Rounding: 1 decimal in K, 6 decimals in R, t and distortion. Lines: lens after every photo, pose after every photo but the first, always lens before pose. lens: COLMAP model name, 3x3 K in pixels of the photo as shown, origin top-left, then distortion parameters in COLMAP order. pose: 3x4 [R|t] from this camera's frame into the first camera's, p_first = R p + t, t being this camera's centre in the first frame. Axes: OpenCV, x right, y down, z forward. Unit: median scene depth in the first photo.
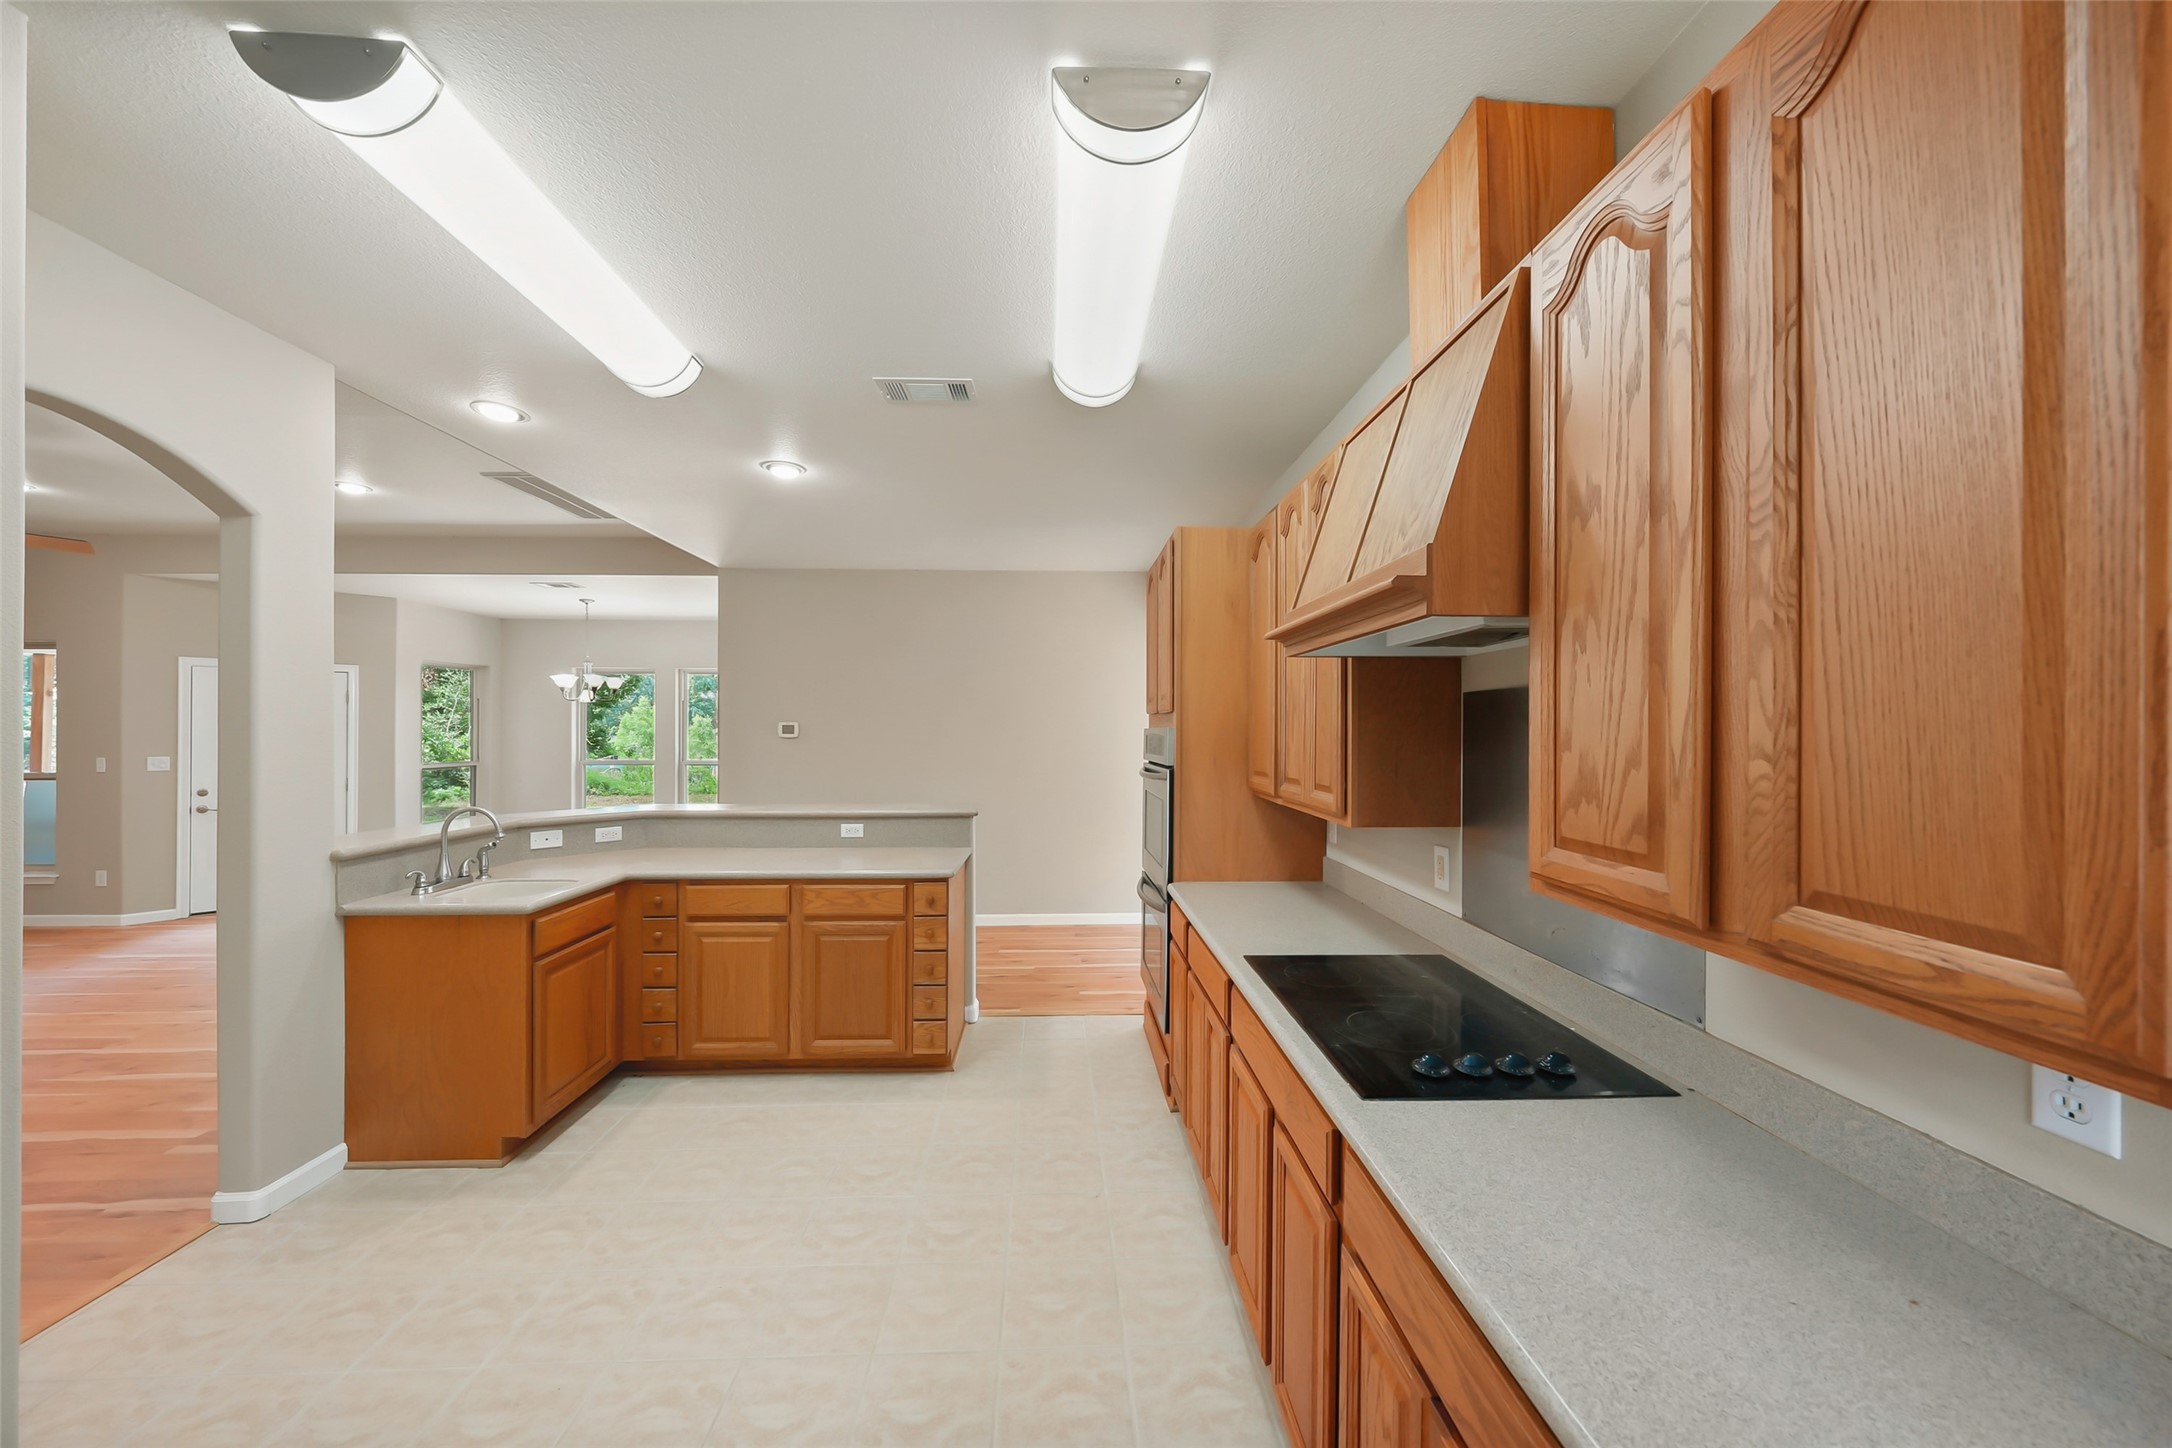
lens RADIAL K [[751.1, 0, 1087.2], [0, 751.1, 730.5], [0, 0, 1]] dist [-0.001874, -0.000005]
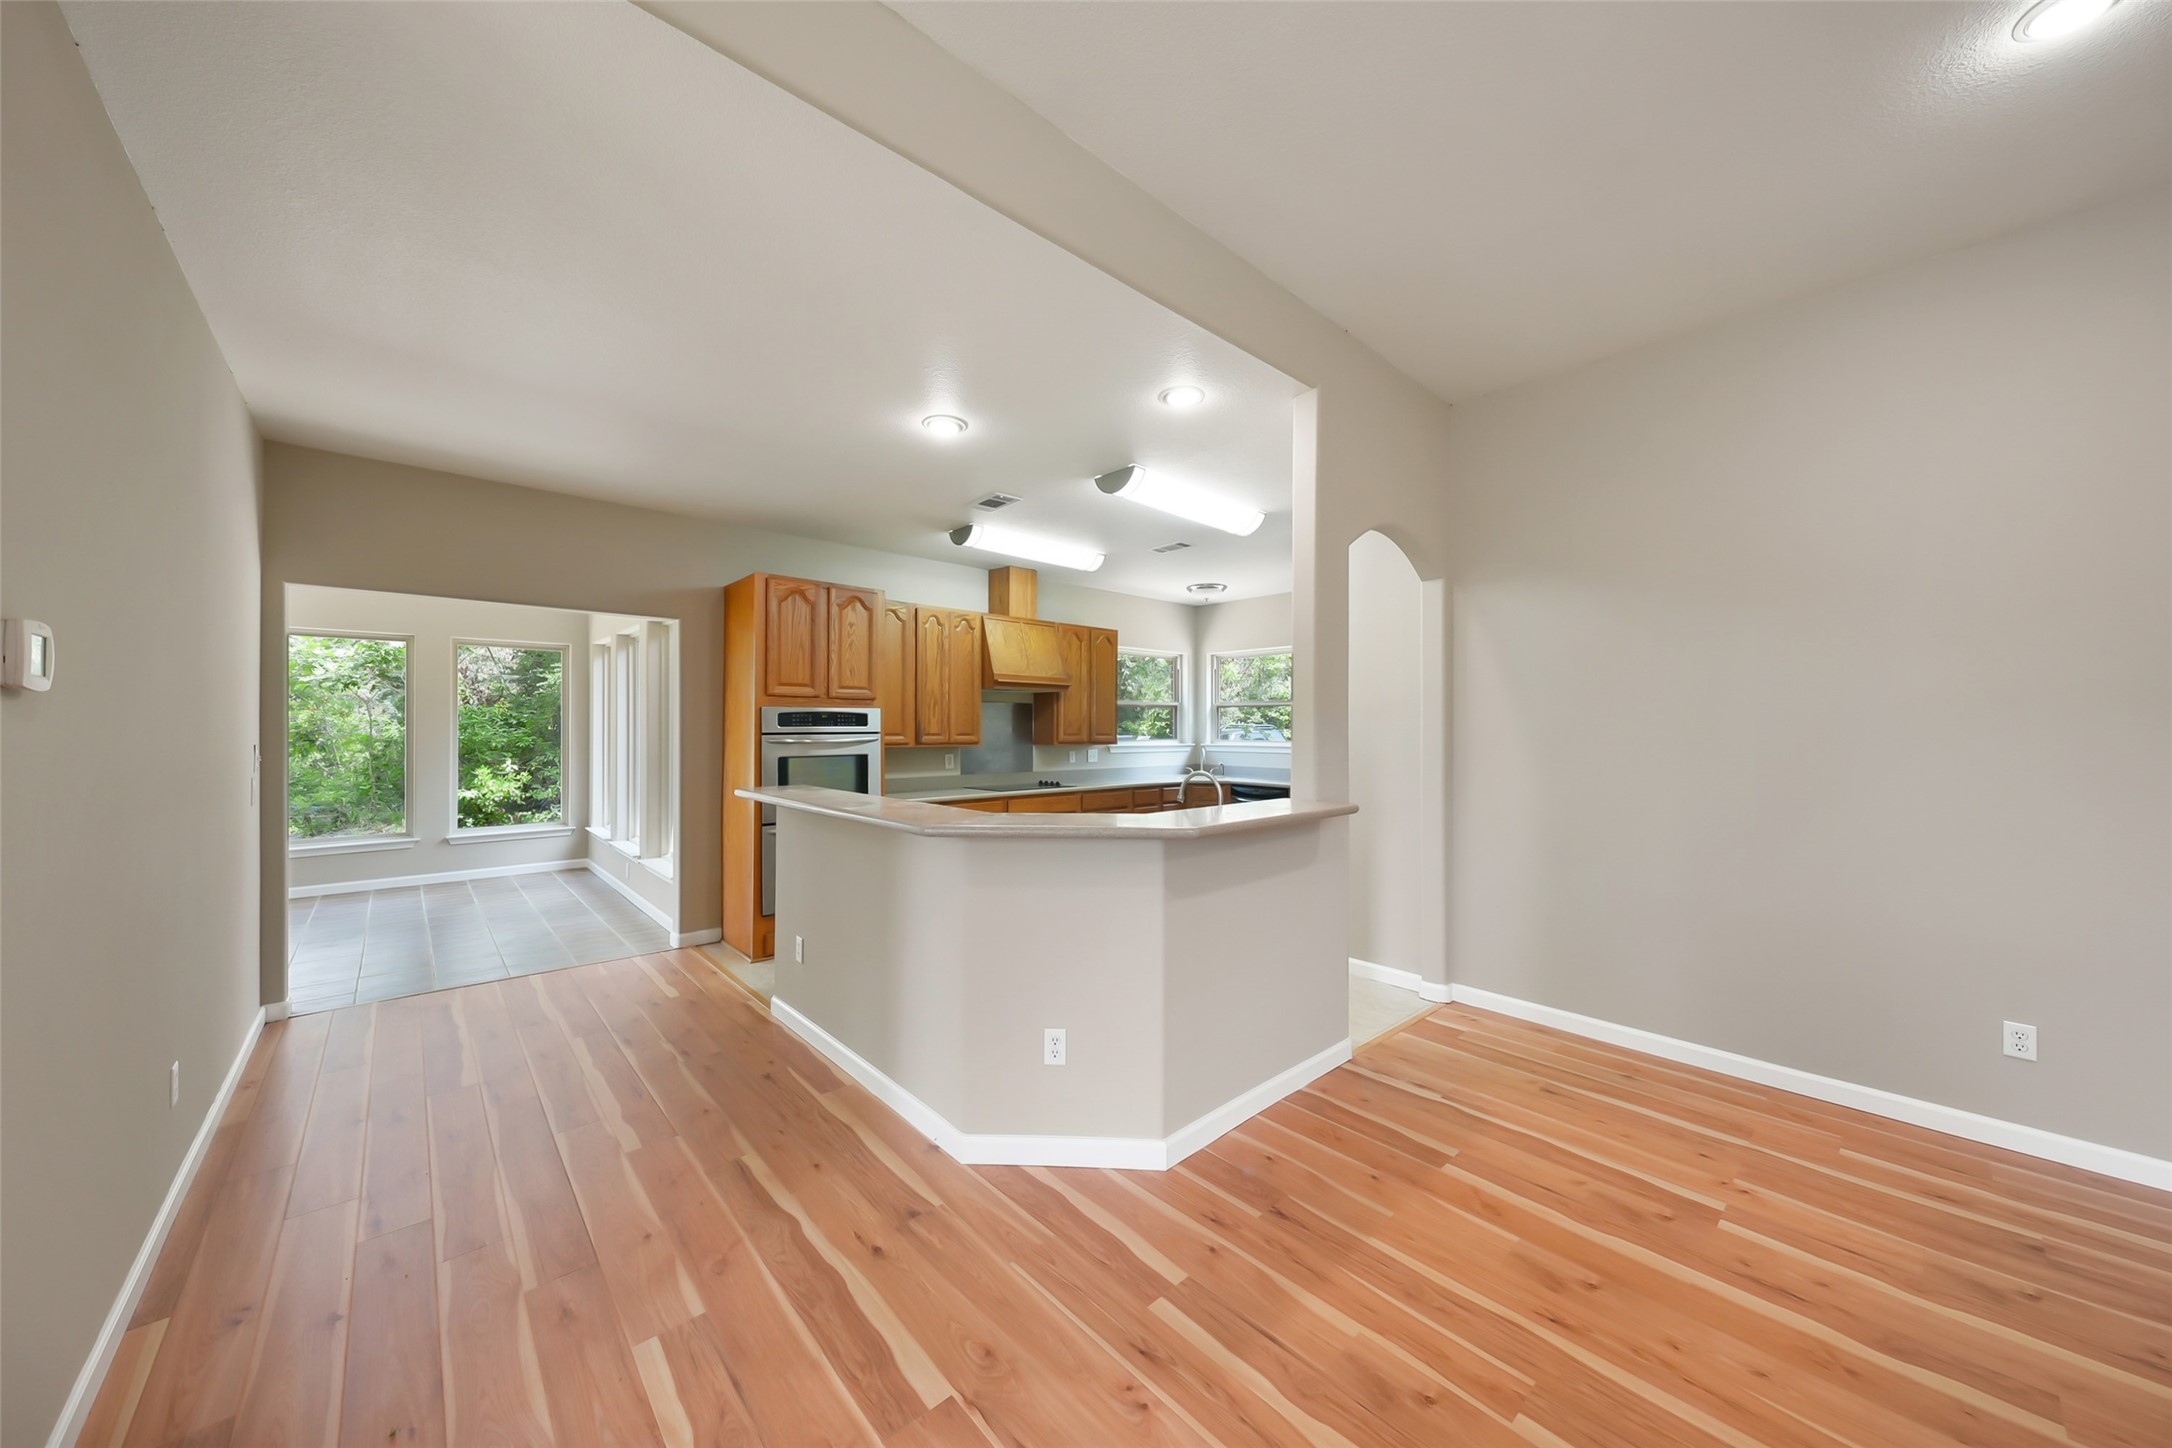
lens RADIAL K [[751.1, 0, 1079.7], [0, 751.1, 725.0], [0, 0, 1]] dist [-0.001874, -0.000005]
pose [[-0.632501, 0.001970, 0.774557, -1.433923], [-0.001622, 0.999991, -0.003868, 0.037515], [-0.774558, -0.003703, -0.632493, 1.685916]]
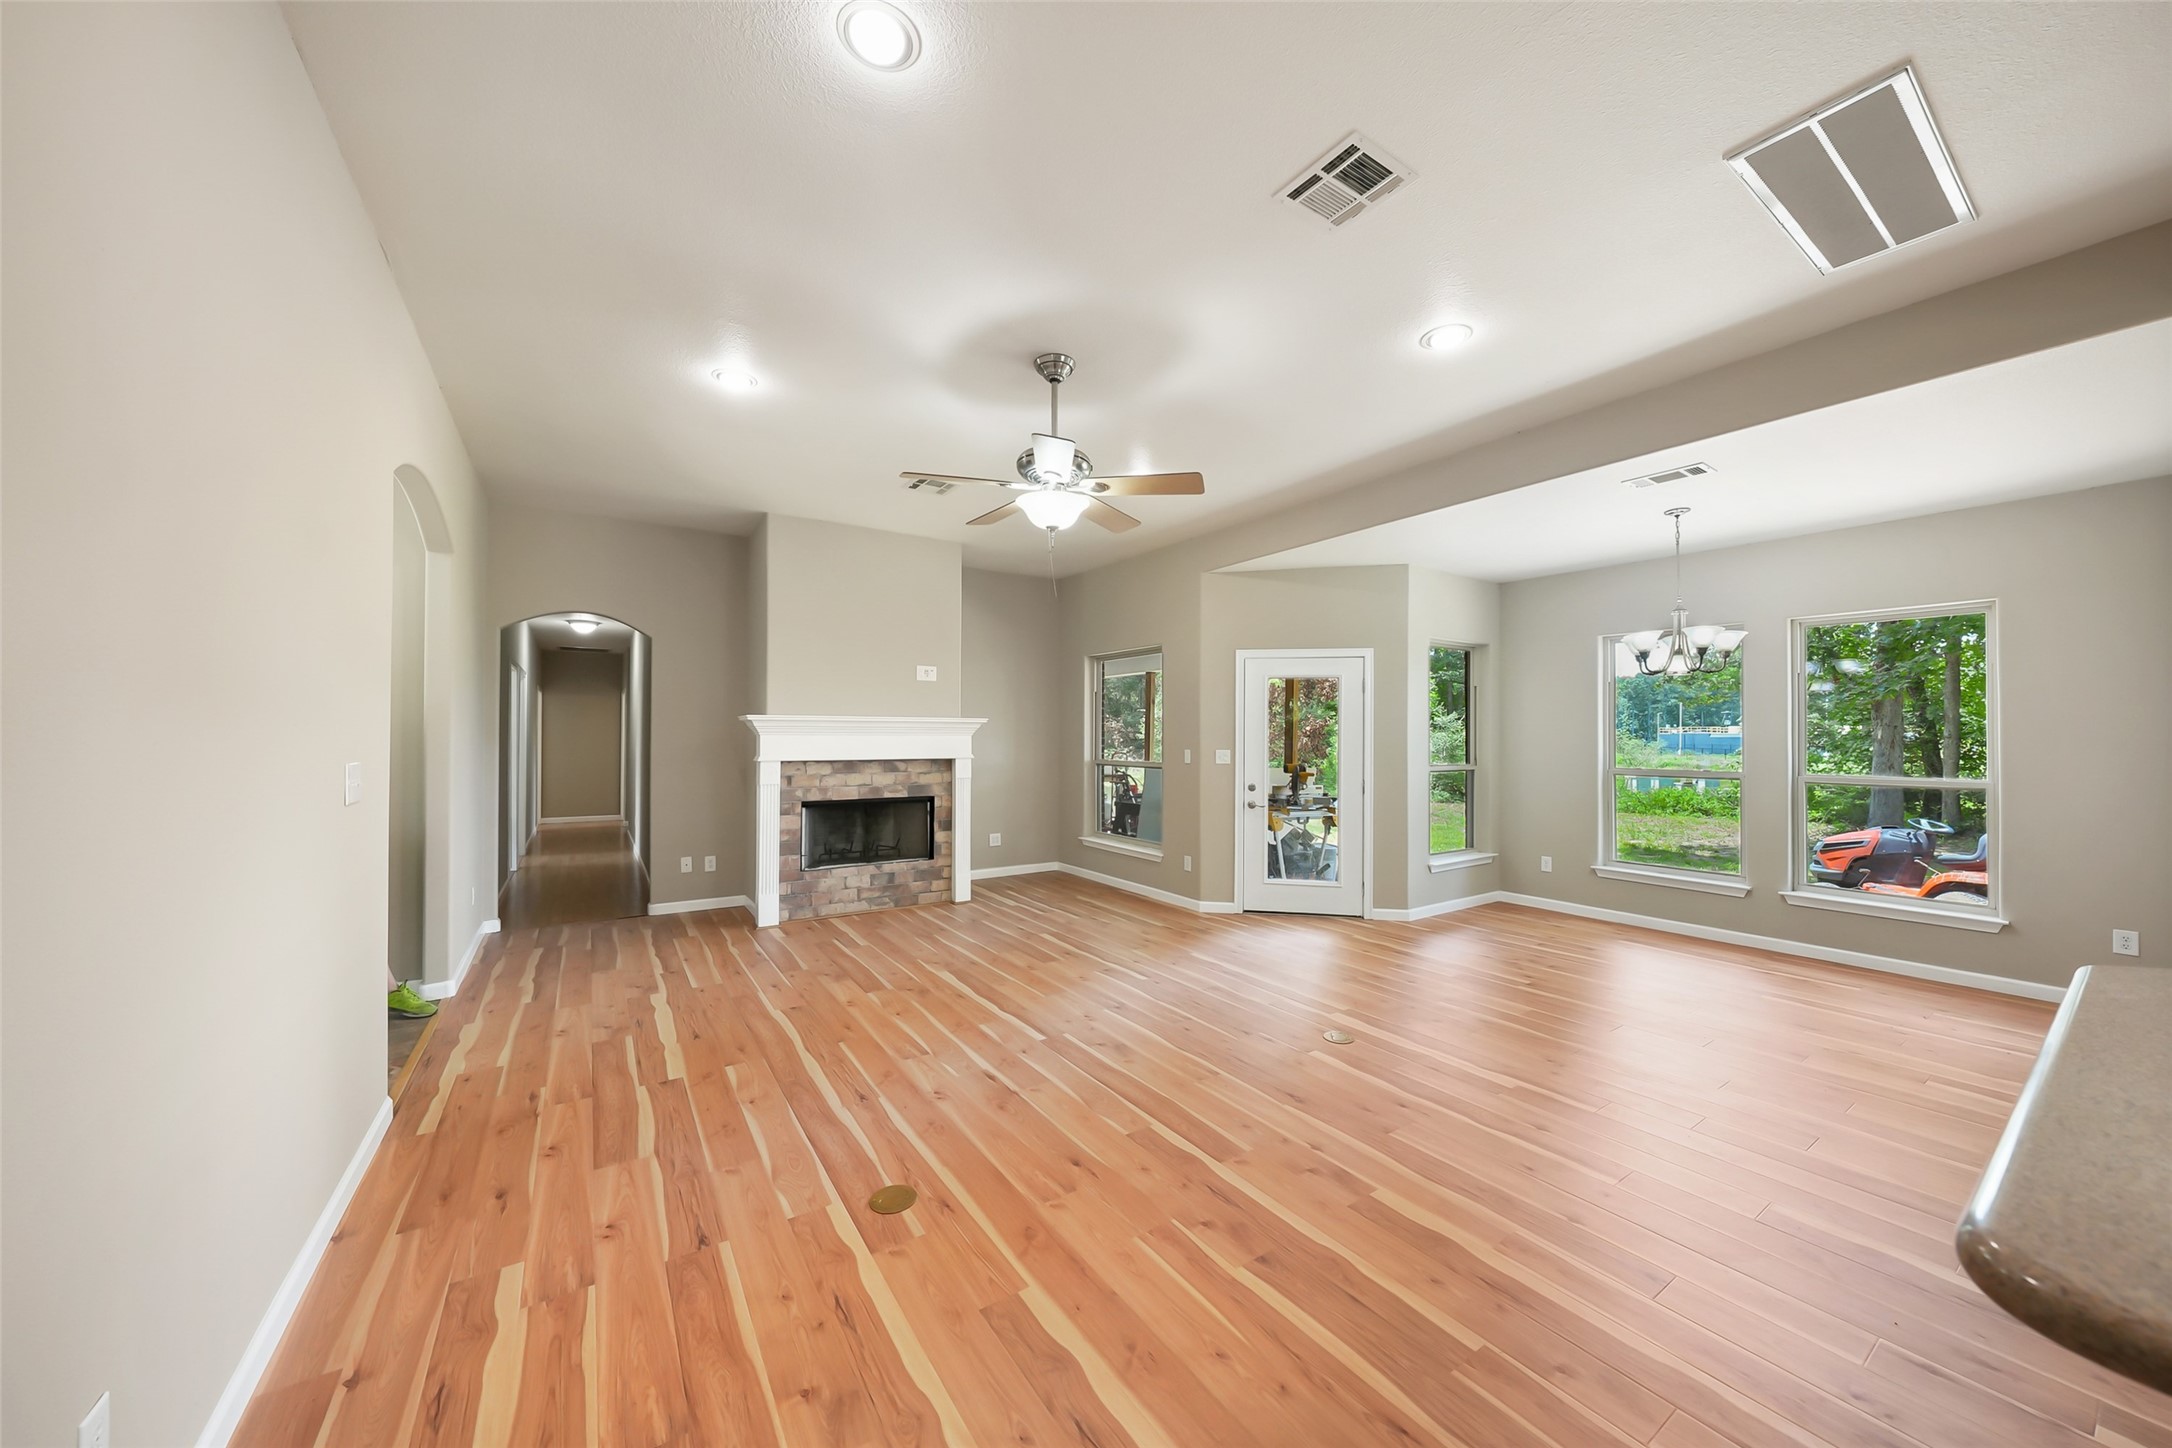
lens RADIAL K [[751.1, 0, 1088.6], [0, 751.1, 730.5], [0, 0, 1]] dist [-0.001874, -0.000005]
pose [[0.522857, -0.004418, -0.852409, -0.905845], [-0.004630, 0.999957, -0.008022, 0.034053], [0.852408, 0.008142, 0.522814, 0.604801]]
